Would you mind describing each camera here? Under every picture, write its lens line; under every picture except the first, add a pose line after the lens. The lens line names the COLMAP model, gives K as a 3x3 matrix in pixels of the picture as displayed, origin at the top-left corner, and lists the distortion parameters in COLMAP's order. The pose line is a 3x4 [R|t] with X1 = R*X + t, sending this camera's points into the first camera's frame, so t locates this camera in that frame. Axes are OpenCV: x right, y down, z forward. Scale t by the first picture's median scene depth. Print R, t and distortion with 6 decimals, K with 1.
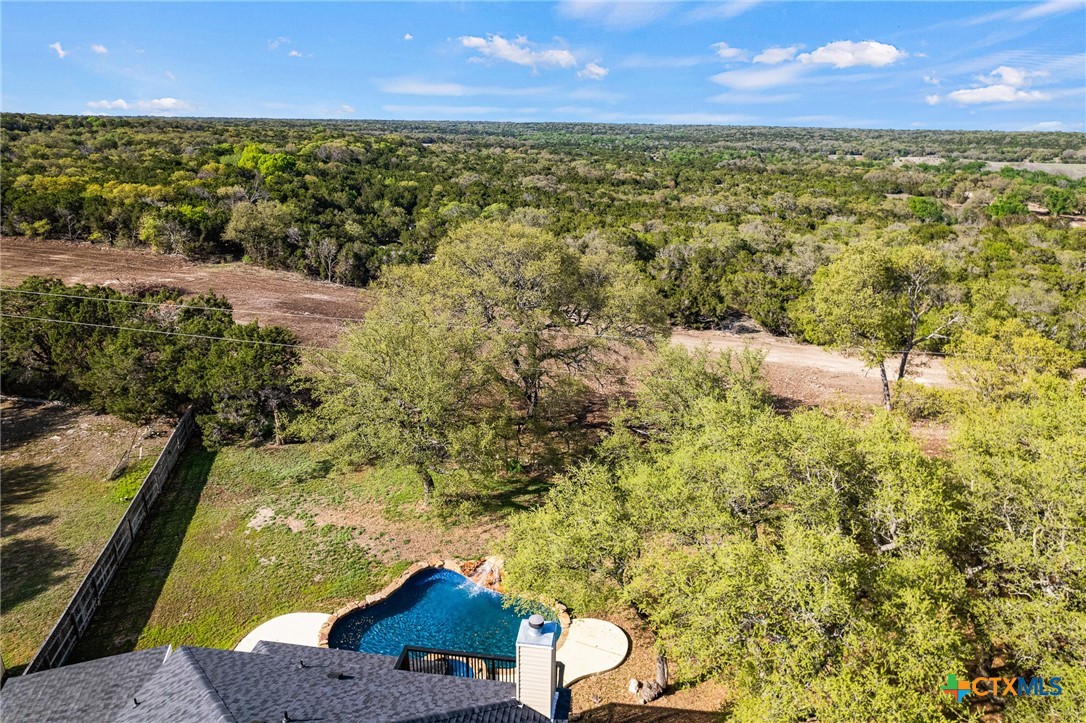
lens RADIAL K [[688.6, 0, 541.0], [0, 688.6, 347.5], [0, 0, 1]] dist [-0.084121, 0.087322]
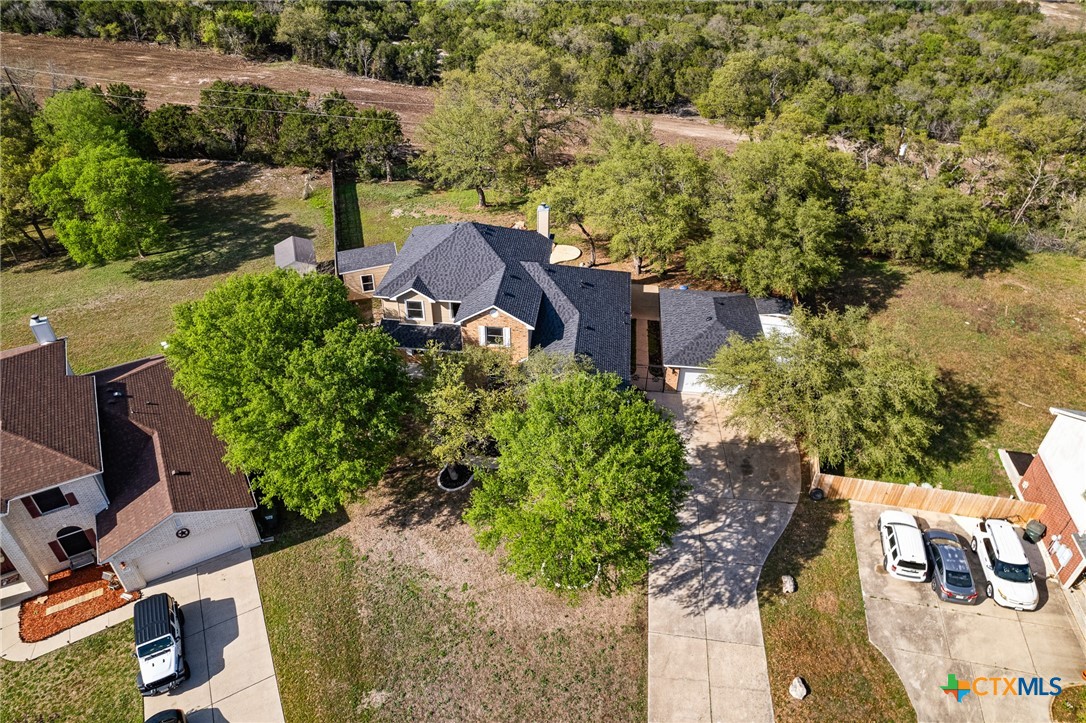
lens RADIAL K [[688.6, 0, 541.0], [0, 688.6, 347.5], [0, 0, 1]] dist [-0.084121, 0.087322]
pose [[0.999800, -0.013472, 0.014764, -0.011978], [0.008583, 0.956498, 0.291611, 0.018678], [-0.018050, -0.291426, 0.956423, -0.351769]]
